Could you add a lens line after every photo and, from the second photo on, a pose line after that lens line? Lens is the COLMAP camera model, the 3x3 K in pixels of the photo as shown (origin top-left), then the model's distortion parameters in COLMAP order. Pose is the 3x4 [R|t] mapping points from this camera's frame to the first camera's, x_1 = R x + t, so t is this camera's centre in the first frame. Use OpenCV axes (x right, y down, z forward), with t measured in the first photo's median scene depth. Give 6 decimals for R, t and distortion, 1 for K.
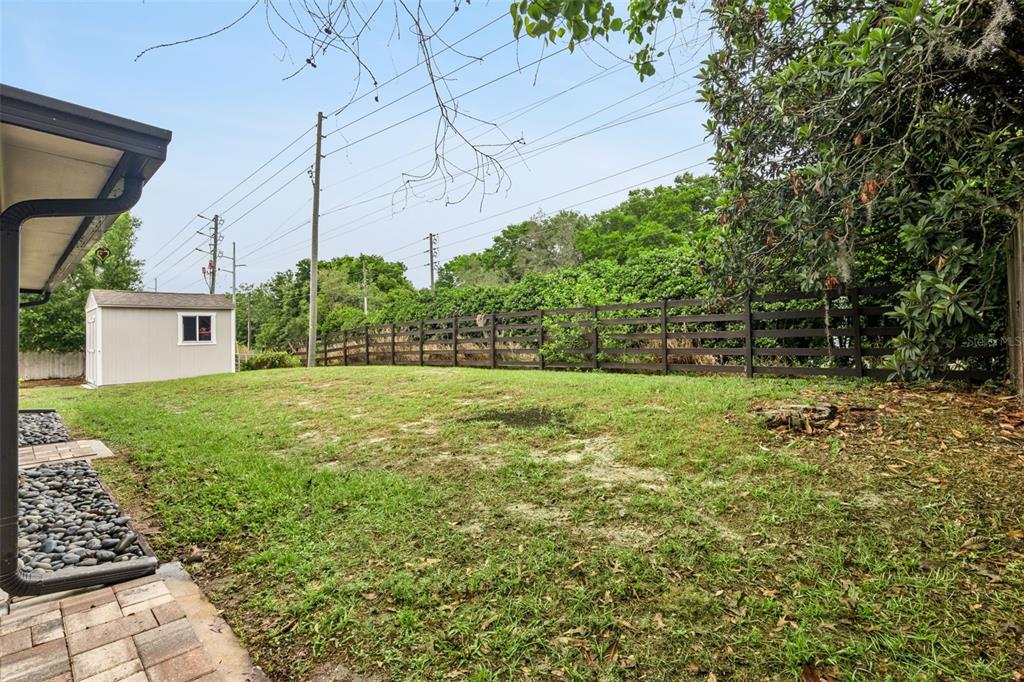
lens RADIAL K [[476.6, 0, 511.8], [0, 476.6, 338.1], [0, 0, 1]] dist [-0.023648, 0.006647]
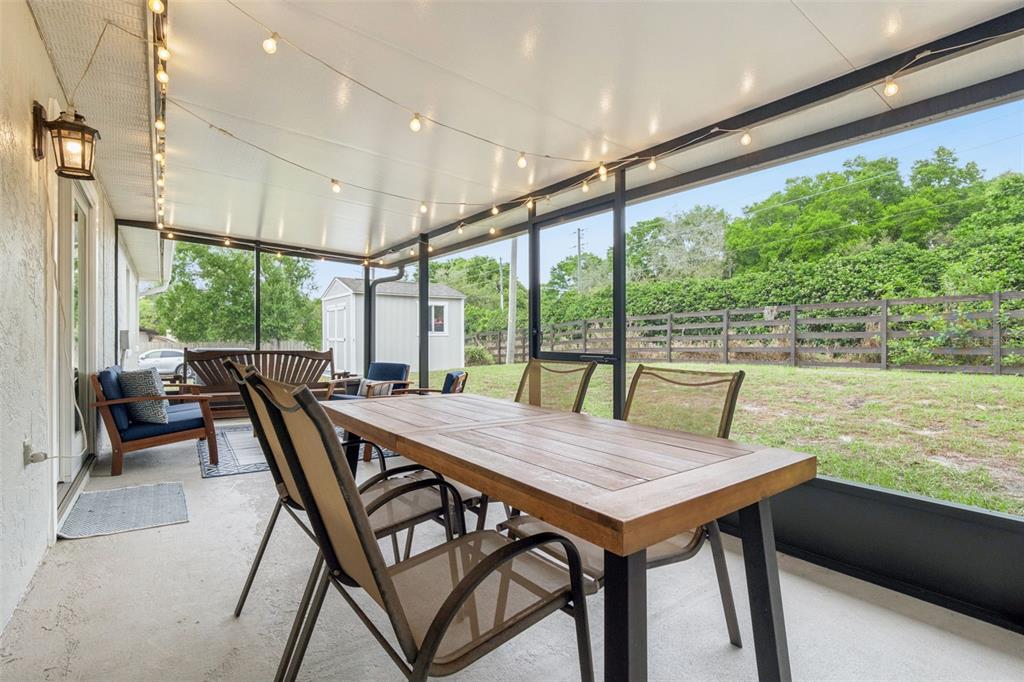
lens RADIAL K [[476.6, 0, 512.1], [0, 476.6, 337.7], [0, 0, 1]] dist [-0.023648, 0.006647]
pose [[0.982249, 0.020076, -0.186502, -0.103482], [-0.020919, 0.999778, -0.002551, 0.005398], [0.186410, 0.006407, 0.982451, 0.028496]]
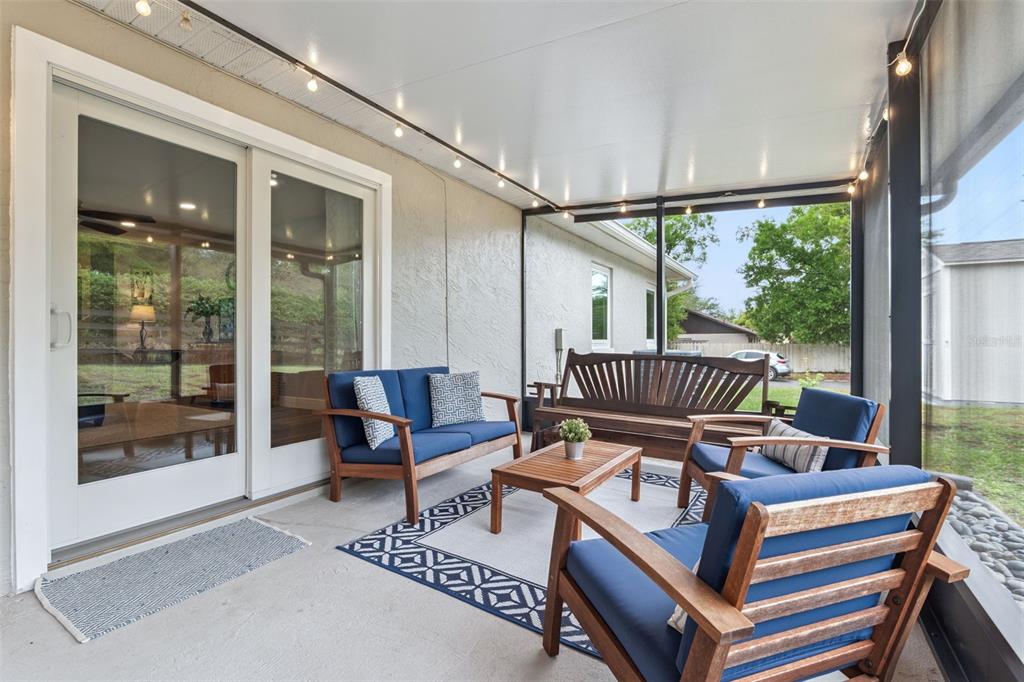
lens RADIAL K [[476.6, 0, 509.8], [0, 476.6, 340.7], [0, 0, 1]] dist [-0.023648, 0.006647]
pose [[0.208390, 0.025308, -0.977718, -0.113276], [-0.012781, 0.999650, 0.023152, 0.005551], [0.977962, 0.007672, 0.208640, 0.093956]]
